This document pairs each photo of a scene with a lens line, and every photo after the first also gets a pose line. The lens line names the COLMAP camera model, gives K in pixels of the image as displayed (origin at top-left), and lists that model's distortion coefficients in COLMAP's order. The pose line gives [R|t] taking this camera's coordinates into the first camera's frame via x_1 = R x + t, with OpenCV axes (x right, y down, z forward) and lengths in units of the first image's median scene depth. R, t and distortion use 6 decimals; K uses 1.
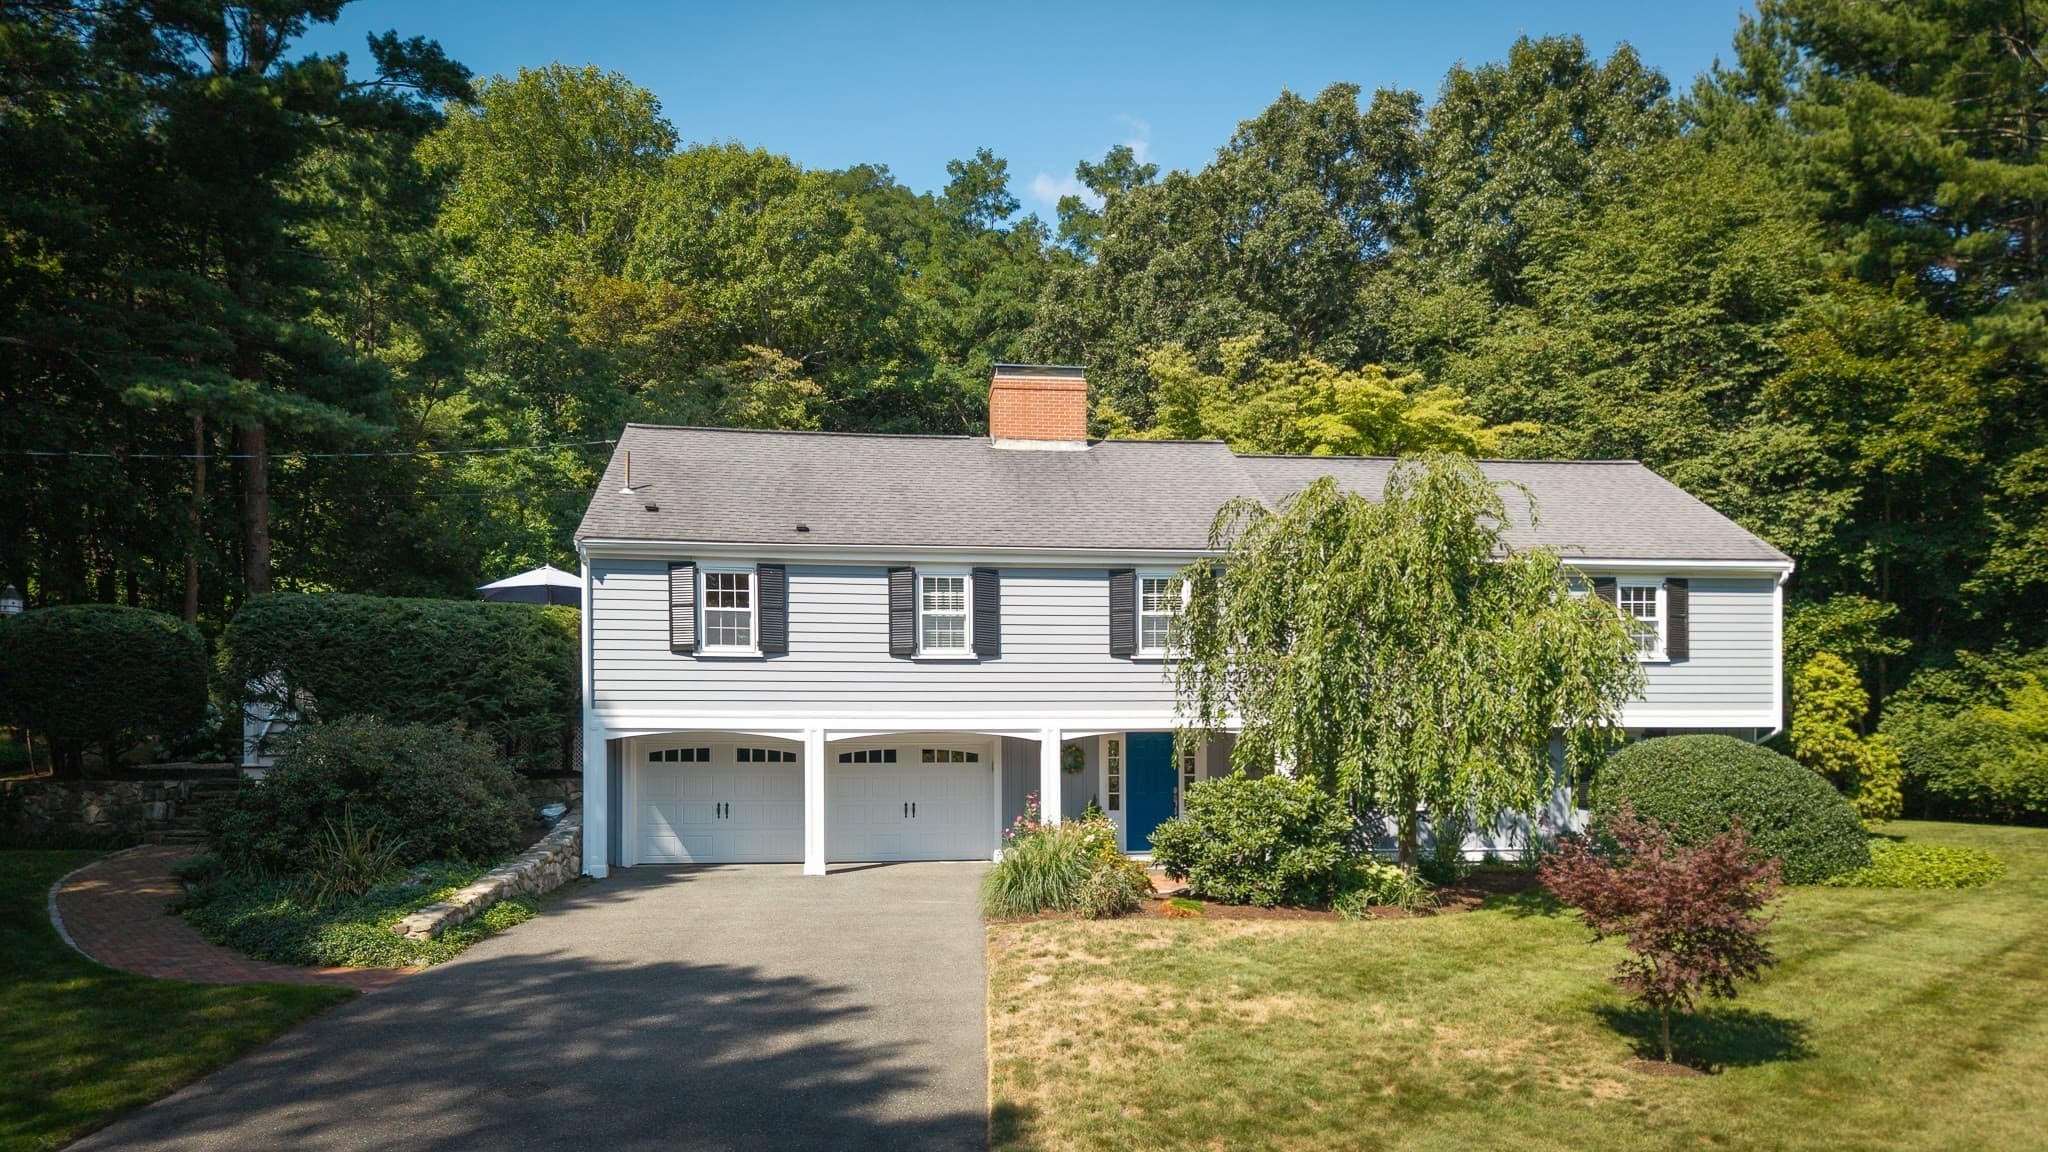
lens RADIAL K [[1286.3, 0, 1021.4], [0, 1286.3, 801.8], [0, 0, 1]] dist [0.040465, -0.018757]
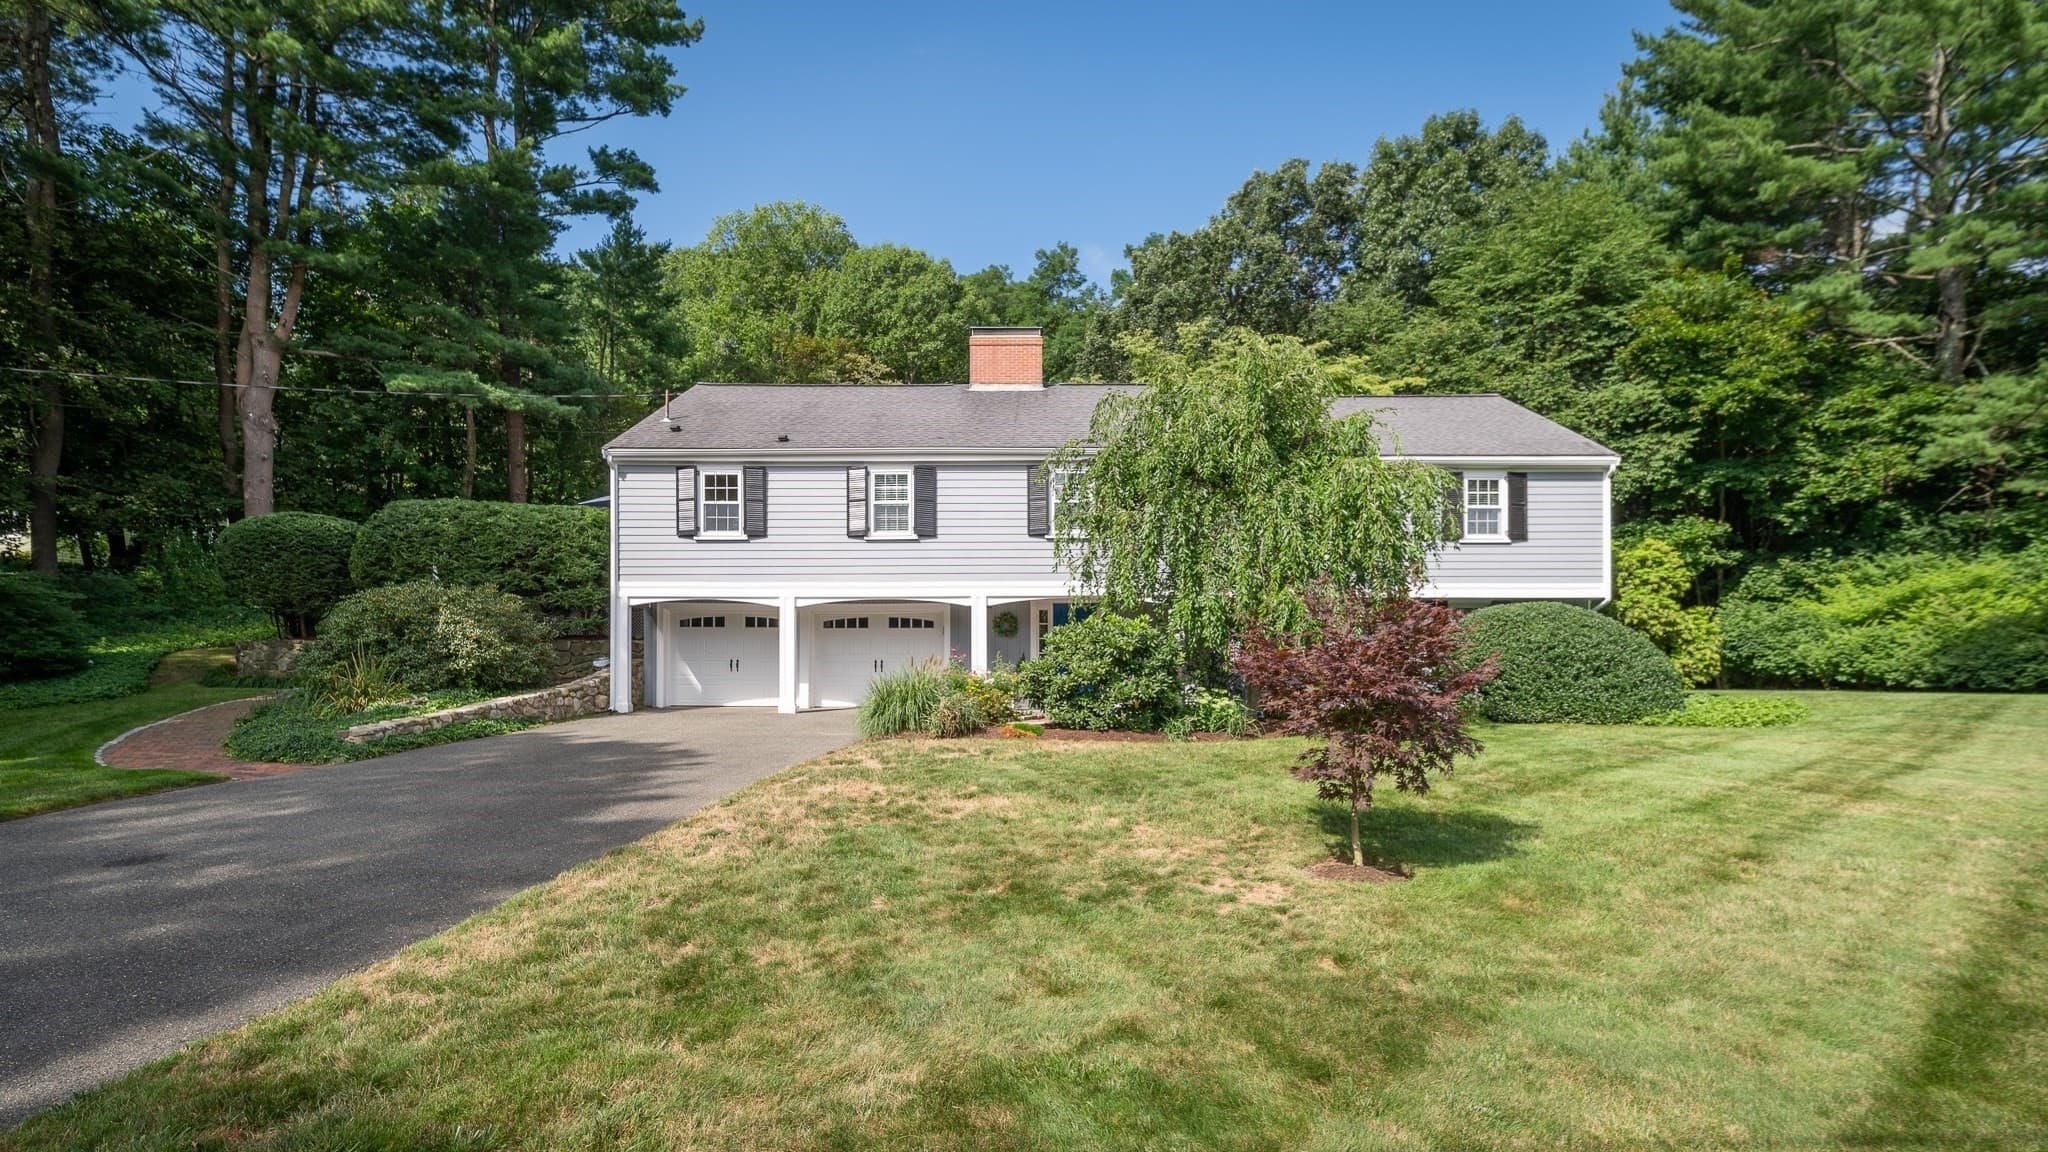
lens RADIAL K [[848.2, 0, 1034.3], [0, 848.2, 697.9], [0, 0, 1]] dist [0.001429, -0.000016]
pose [[0.993994, 0.004501, -0.109338, 0.103468], [-0.005120, 0.999972, -0.005384, 0.027905], [0.109311, 0.005912, 0.993990, 0.123865]]
